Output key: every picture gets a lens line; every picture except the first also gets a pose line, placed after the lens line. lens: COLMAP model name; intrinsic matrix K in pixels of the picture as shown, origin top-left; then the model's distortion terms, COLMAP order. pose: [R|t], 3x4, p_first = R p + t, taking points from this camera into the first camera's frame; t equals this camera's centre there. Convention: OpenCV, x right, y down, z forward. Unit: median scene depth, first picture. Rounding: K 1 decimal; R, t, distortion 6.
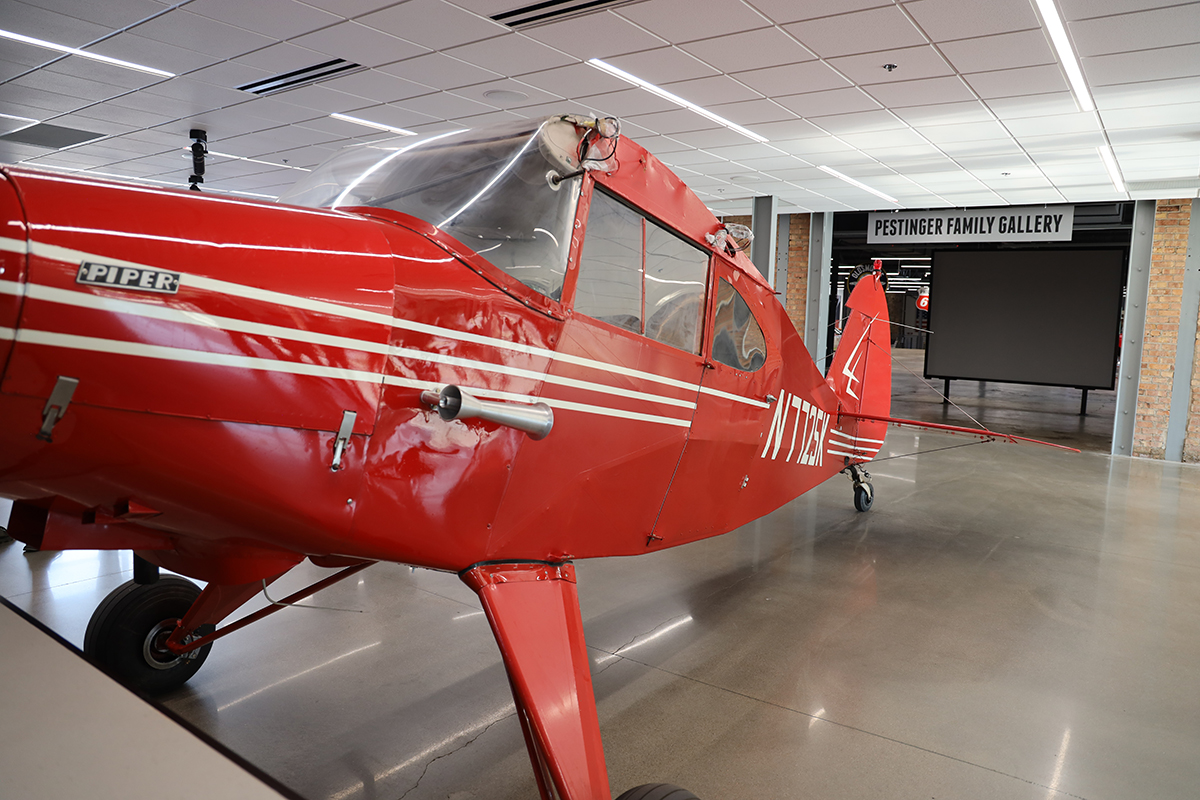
lens RADIAL K [[792.7, 0, 571.5], [0, 792.7, 408.4], [0, 0, 1]] dist [-0.029453, 0.008139]
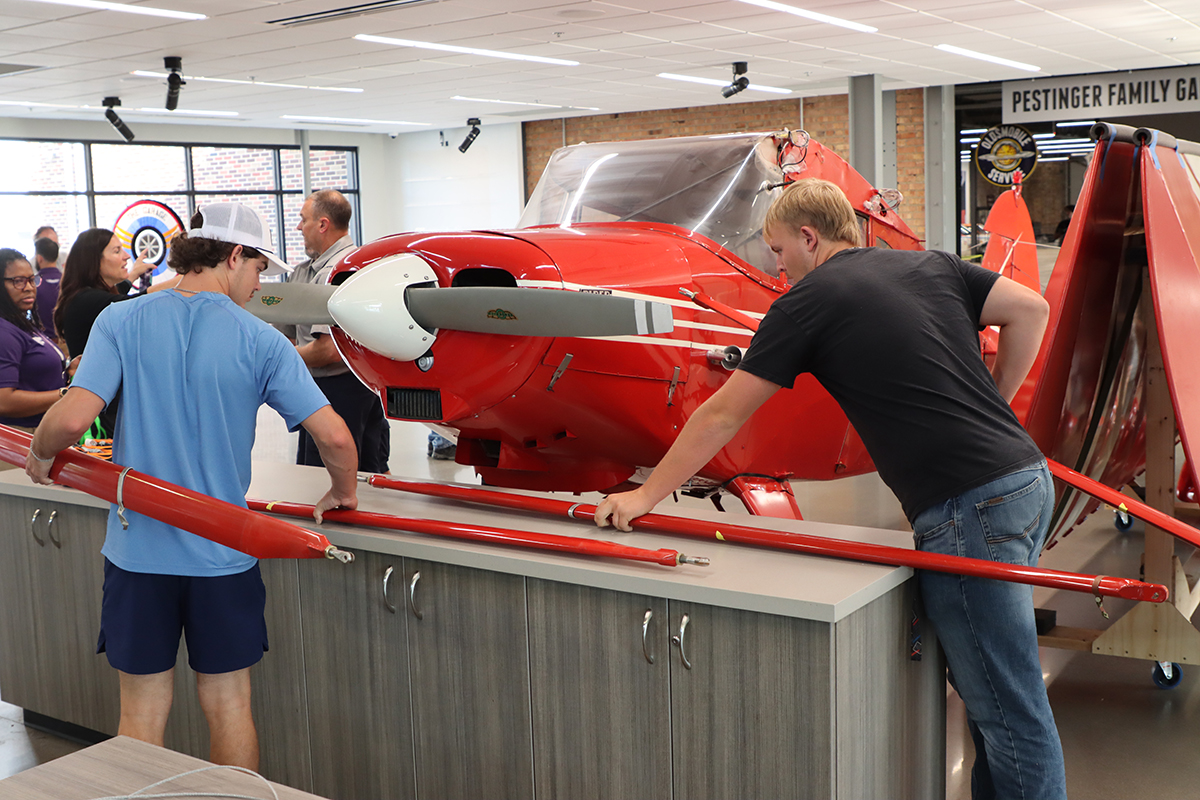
lens RADIAL K [[1275.4, 0, 600.9], [0, 1275.4, 397.6], [0, 0, 1]] dist [0.013633, 0.000000]
pose [[0.996597, -0.072030, 0.040088, -0.072496], [0.071476, 0.997328, 0.015103, 0.001970], [-0.041069, -0.012187, 0.999082, -0.199300]]
